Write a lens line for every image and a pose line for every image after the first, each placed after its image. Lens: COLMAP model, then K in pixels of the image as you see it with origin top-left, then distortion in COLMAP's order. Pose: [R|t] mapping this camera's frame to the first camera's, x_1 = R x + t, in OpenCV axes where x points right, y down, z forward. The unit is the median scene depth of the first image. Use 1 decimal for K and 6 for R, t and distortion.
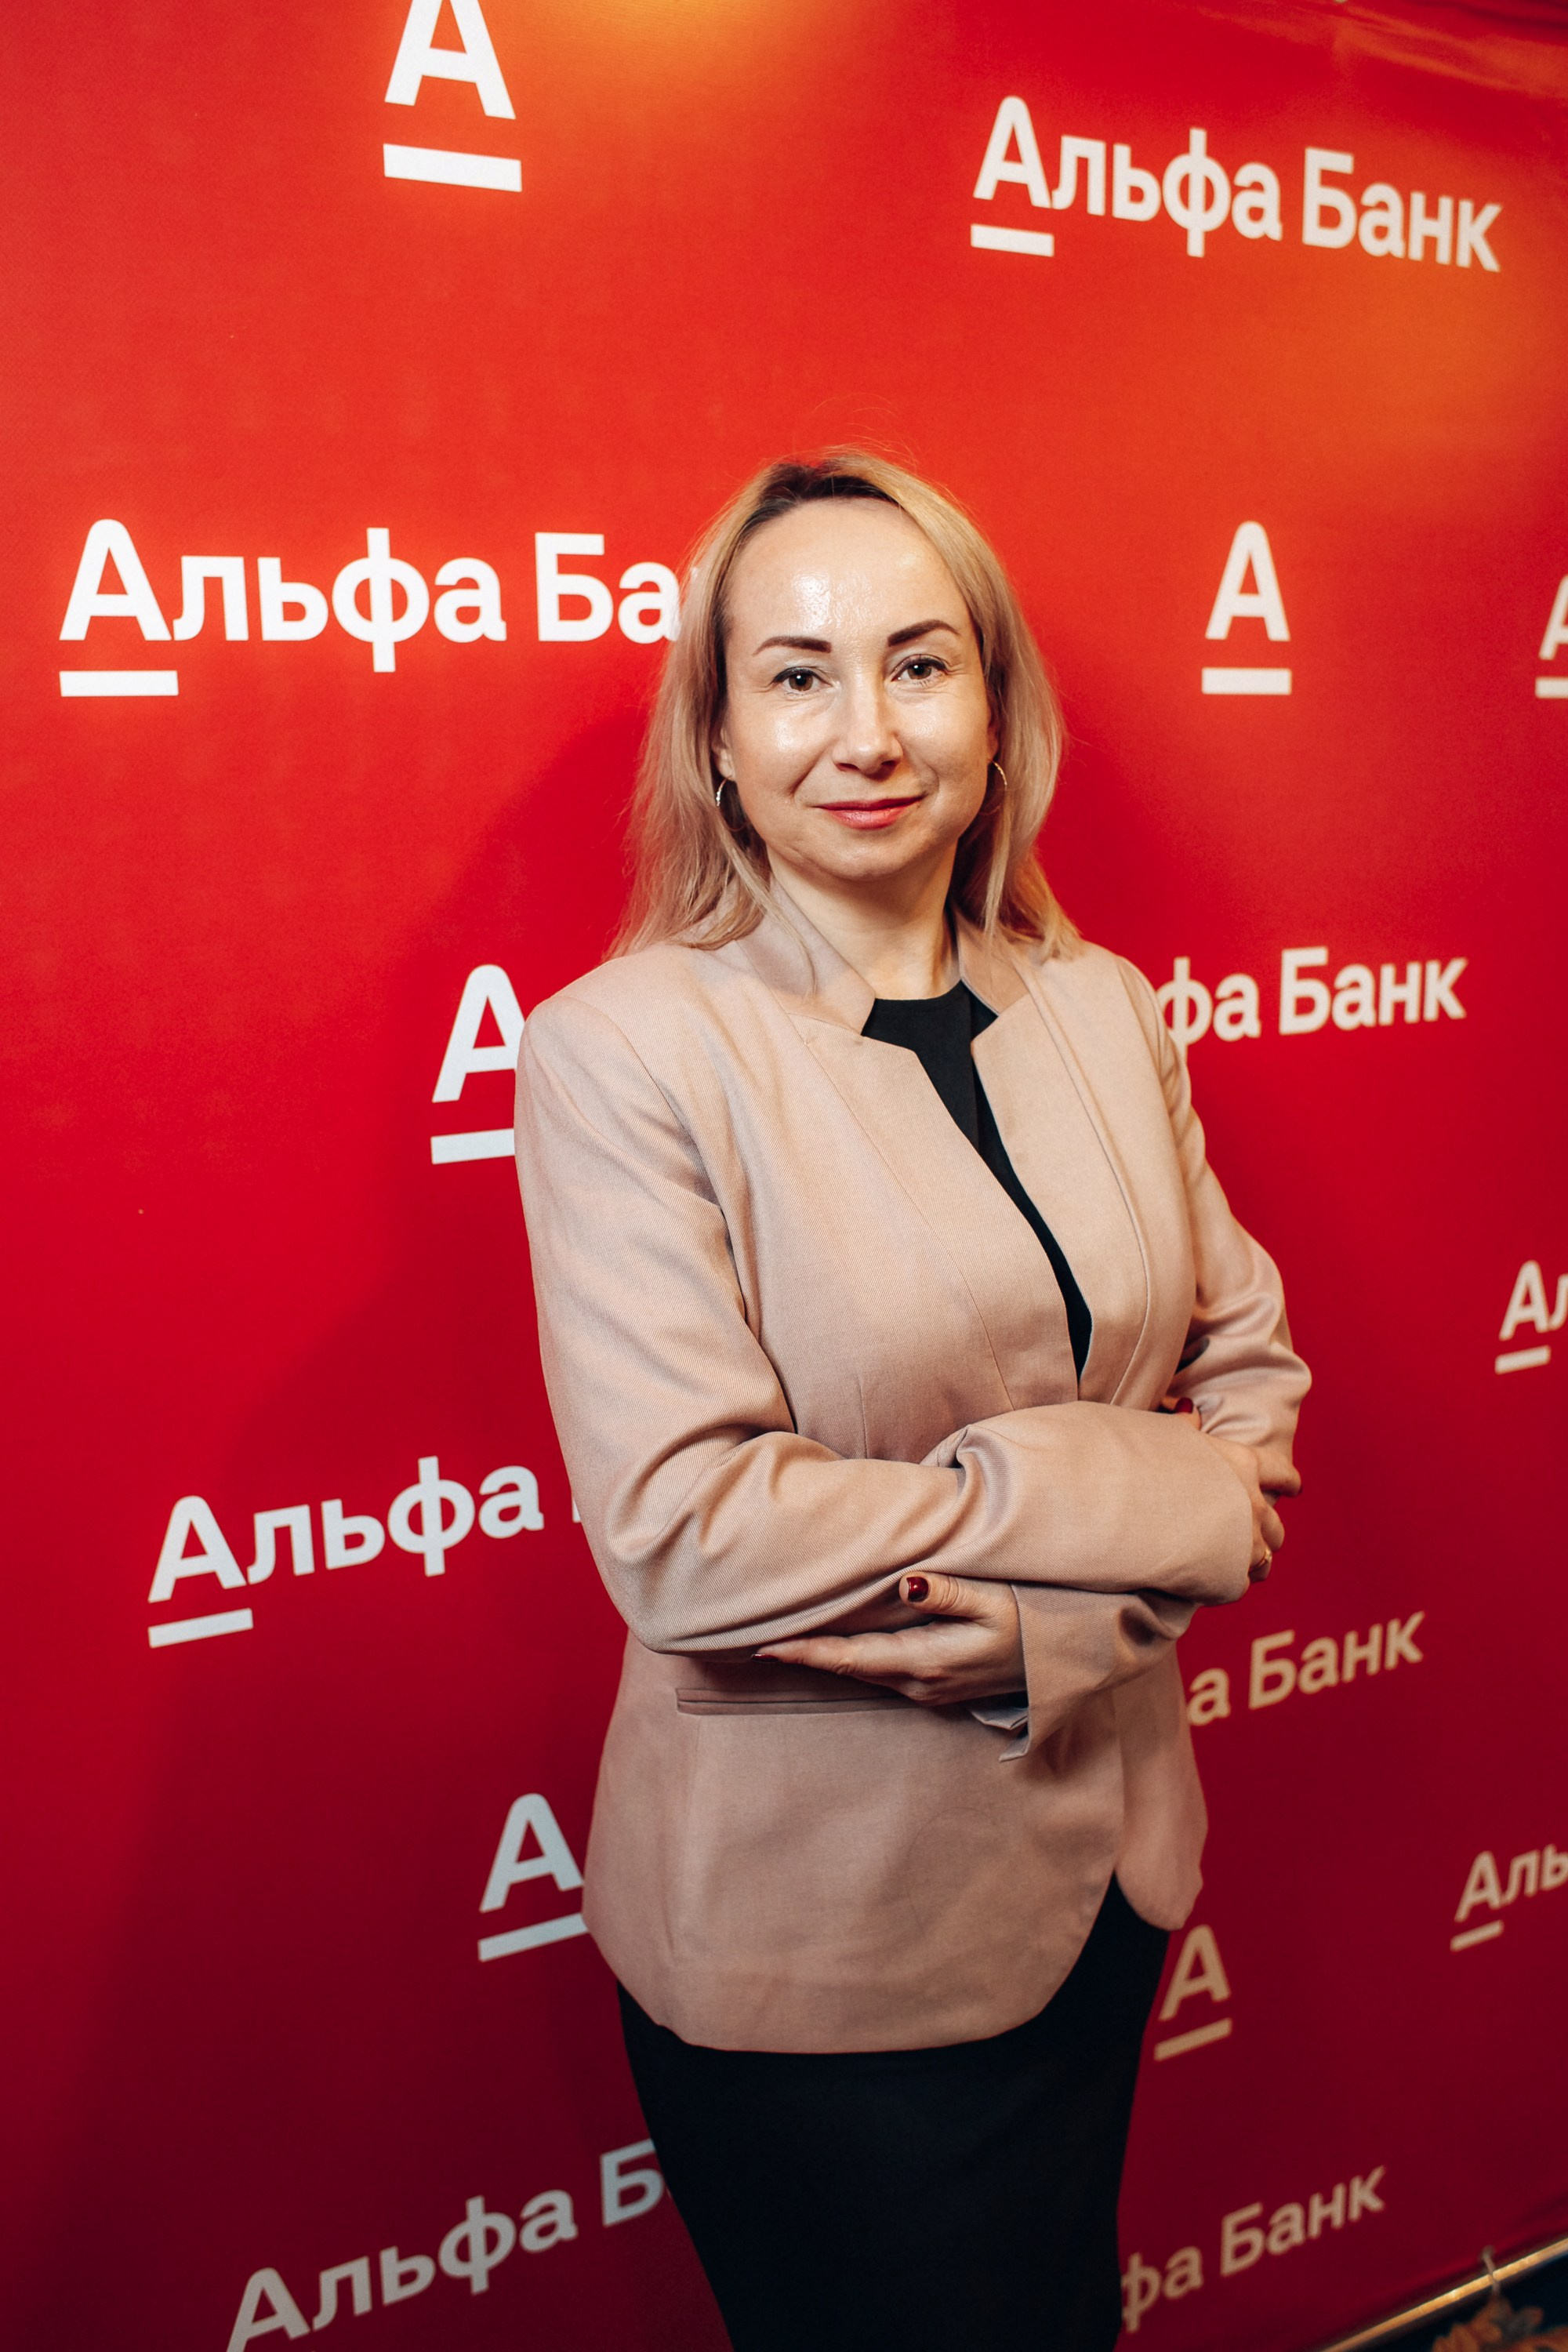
lens RADIAL K [[1956.3, 0, 784.0], [0, 1956.3, 1176.0], [0, 0, 1]] dist [-0.129644, 0.108915]
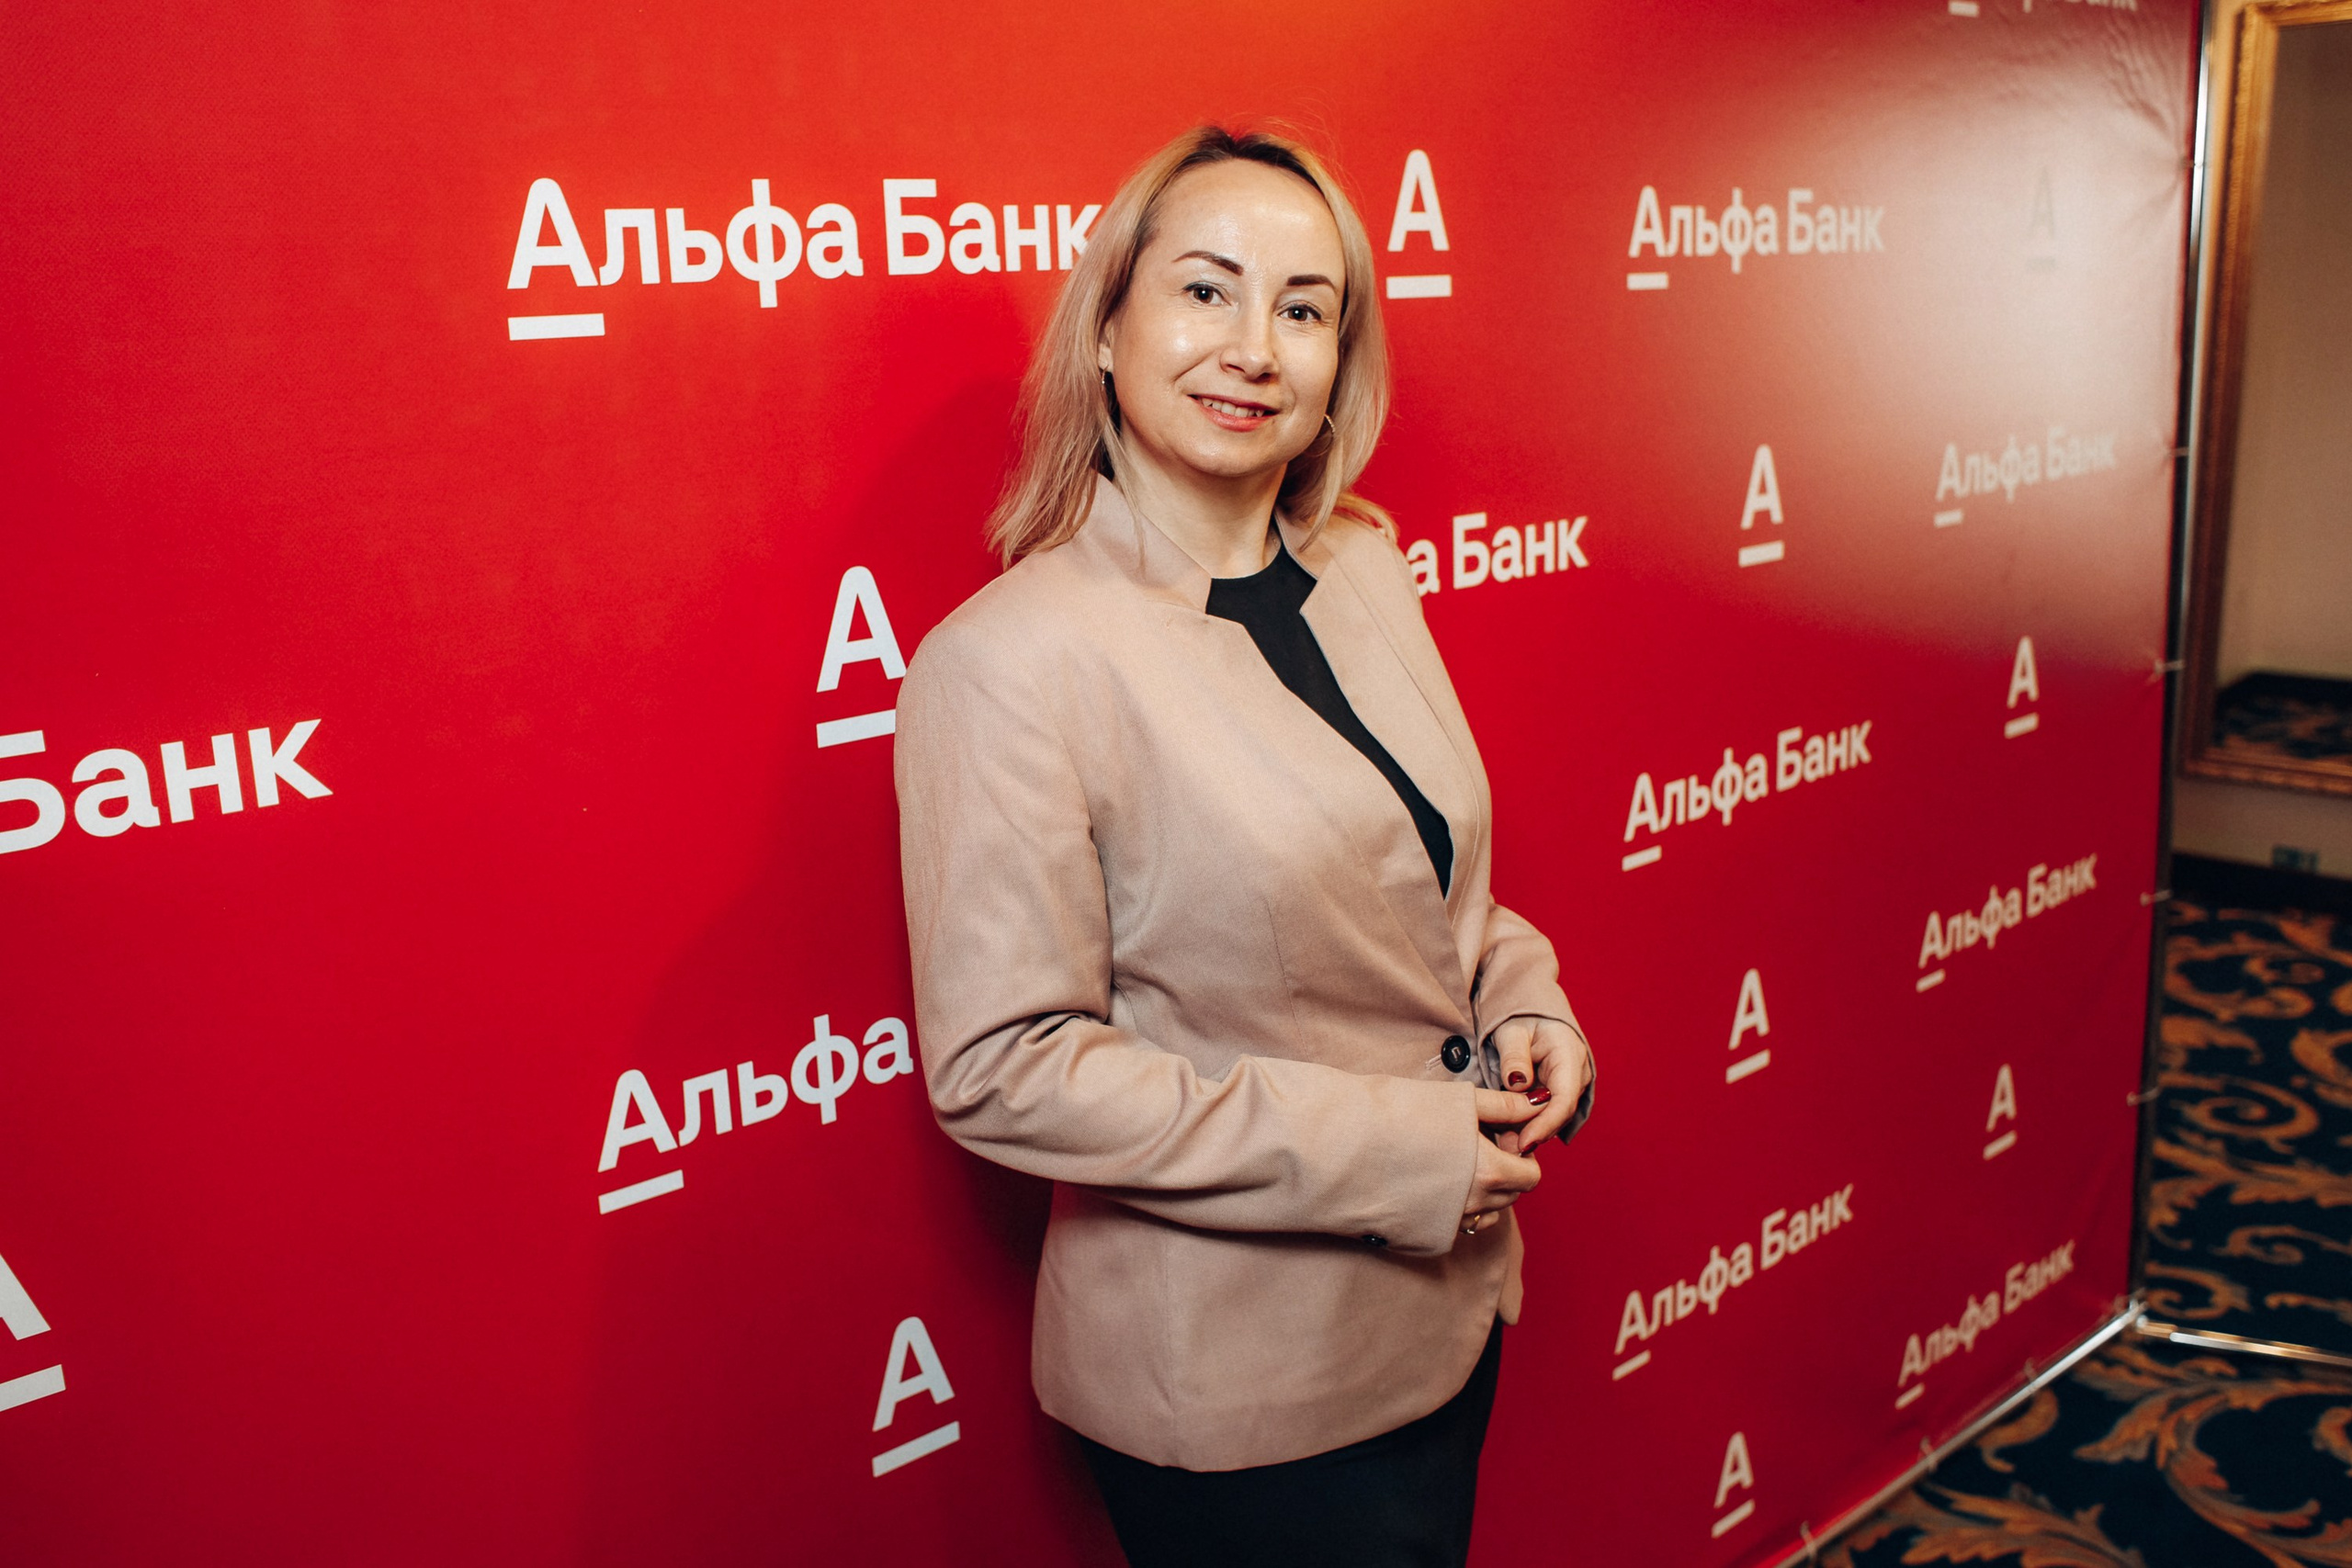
lens RADIAL K [[2015.7, 0, 1176.0], [0, 2015.7, 784.0], [0, 0, 1]] dist [-0.124566, -0.003698]
pose [[0.967544, -0.082012, 0.239025, -0.262256], [0.080023, 0.996630, 0.018029, 0.010002], [-0.239698, 0.001684, 0.970846, -0.159956]]
